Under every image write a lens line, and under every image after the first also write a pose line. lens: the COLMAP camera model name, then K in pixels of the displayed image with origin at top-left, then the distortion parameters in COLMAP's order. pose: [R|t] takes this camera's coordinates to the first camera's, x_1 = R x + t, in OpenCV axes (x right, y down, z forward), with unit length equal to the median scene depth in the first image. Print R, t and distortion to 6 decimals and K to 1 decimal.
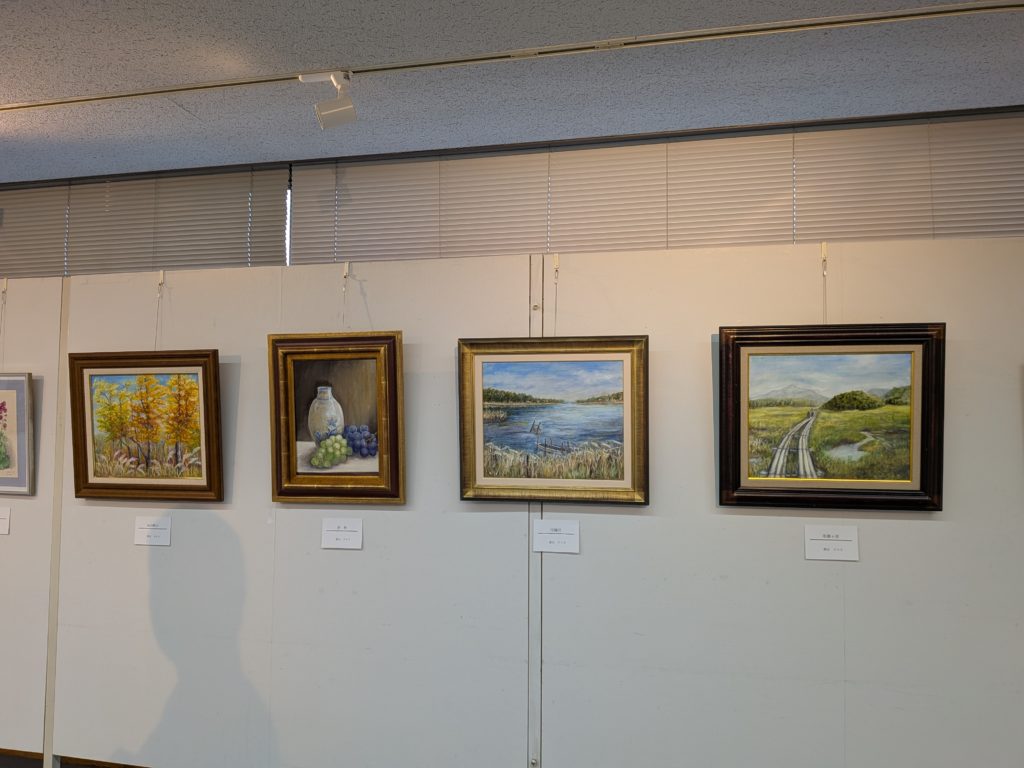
lens RADIAL K [[733.2, 0, 495.0], [0, 733.2, 384.7], [0, 0, 1]] dist [0.050067, -0.075517]
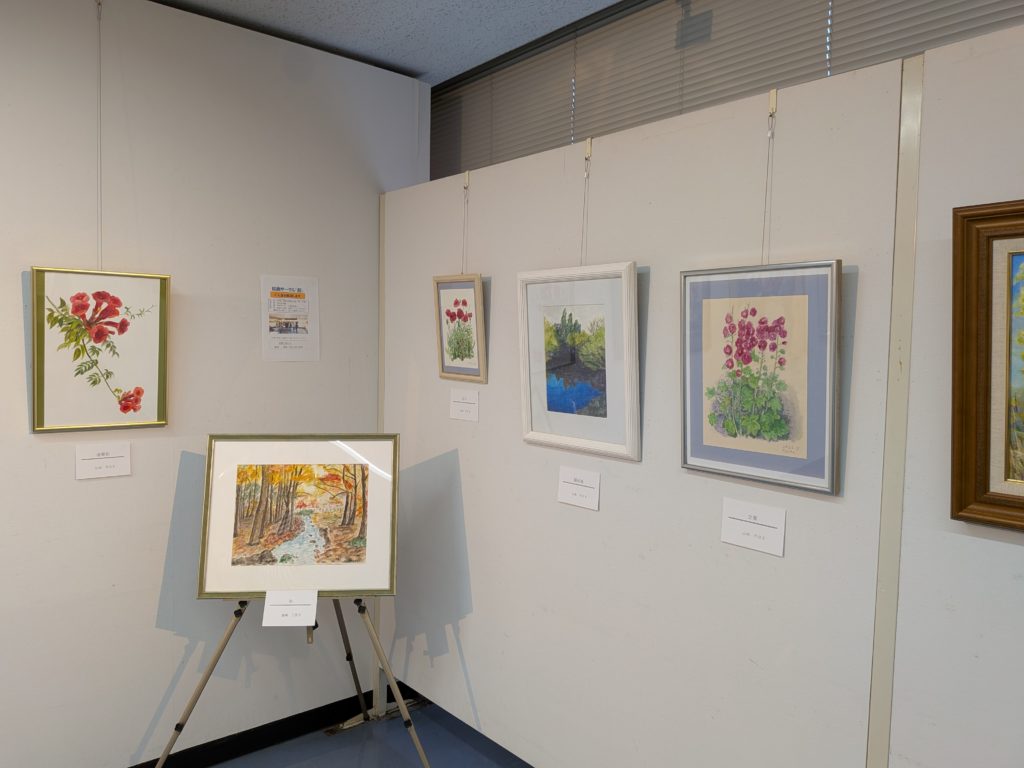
lens RADIAL K [[733.2, 0, 495.0], [0, 733.2, 384.7], [0, 0, 1]] dist [0.050067, -0.075517]
pose [[0.790820, 0.043356, -0.610511, -0.500262], [0.019600, 0.995182, 0.096063, 0.015912], [0.611735, -0.087935, 0.786160, 0.443454]]
